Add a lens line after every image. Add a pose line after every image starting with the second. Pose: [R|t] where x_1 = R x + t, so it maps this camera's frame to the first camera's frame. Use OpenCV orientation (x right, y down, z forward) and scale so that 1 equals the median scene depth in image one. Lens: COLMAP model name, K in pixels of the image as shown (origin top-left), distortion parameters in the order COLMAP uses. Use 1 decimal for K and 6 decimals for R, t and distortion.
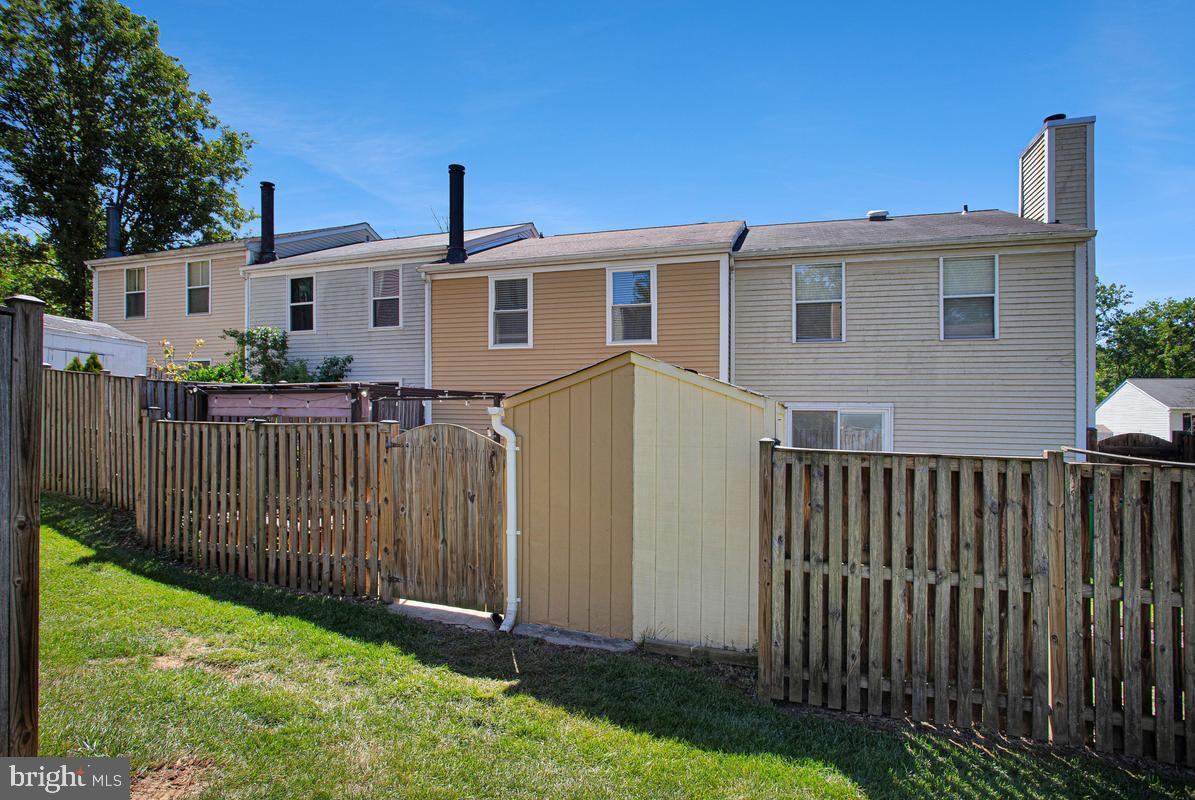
lens RADIAL K [[545.8, 0, 571.9], [0, 545.8, 408.8], [0, 0, 1]] dist [-0.041472, 0.000166]
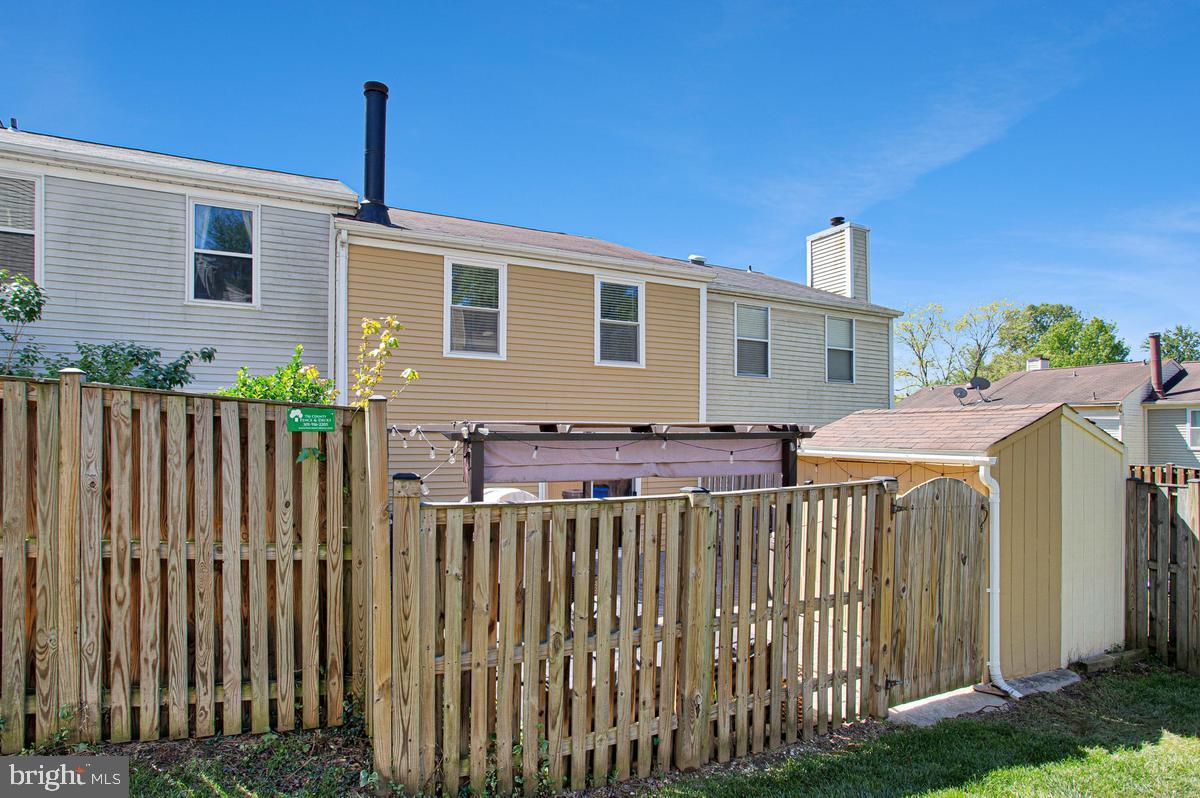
lens RADIAL K [[599.6, 0, 603.6], [0, 599.6, 399.4], [0, 0, 1]] dist [-0.073483, 0.034776]
pose [[0.740463, 0.033593, 0.671257, -0.608847], [-0.006501, 0.999061, -0.042827, -0.025437], [-0.672066, 0.027348, 0.739986, 0.330026]]
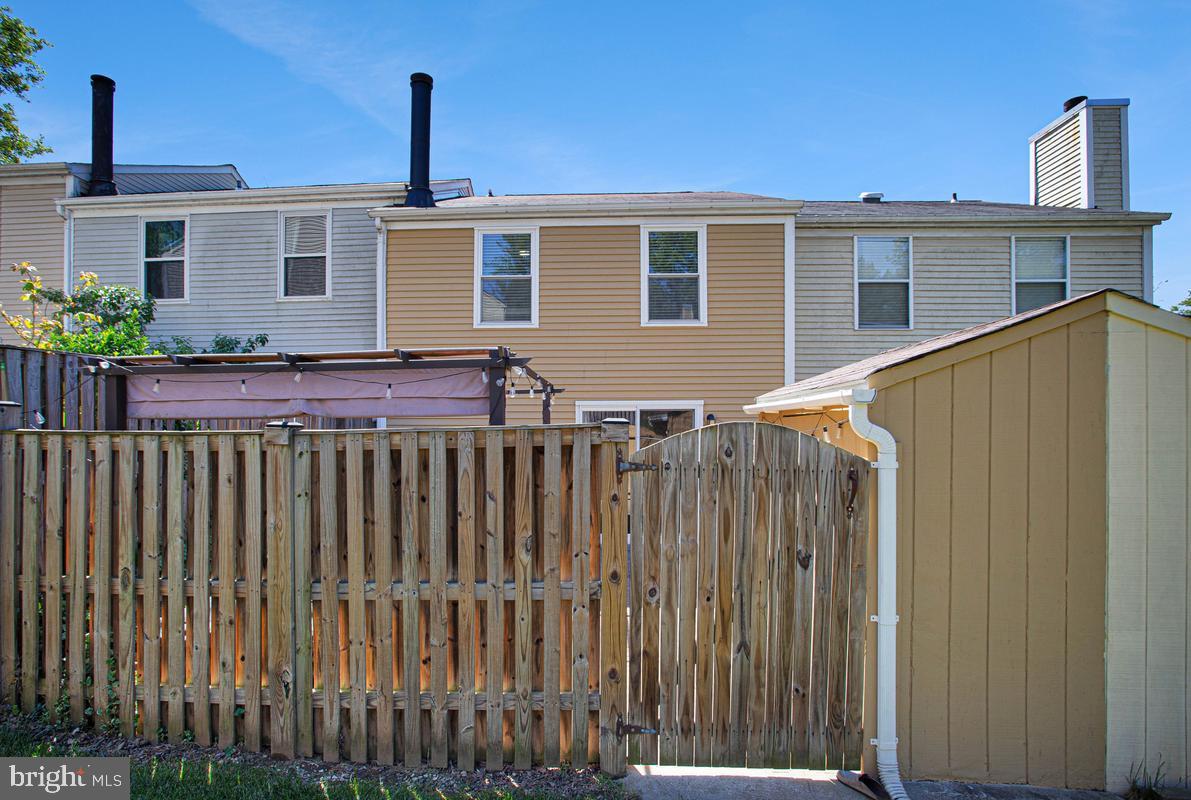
lens RADIAL K [[599.7, 0, 569.3], [0, 599.7, 412.3], [0, 0, 1]] dist [-0.060081, 0.021132]
pose [[0.970242, -0.007881, 0.242008, -0.262163], [0.010024, 0.999921, -0.007624, 0.009976], [-0.241929, 0.009823, 0.970244, 0.238469]]
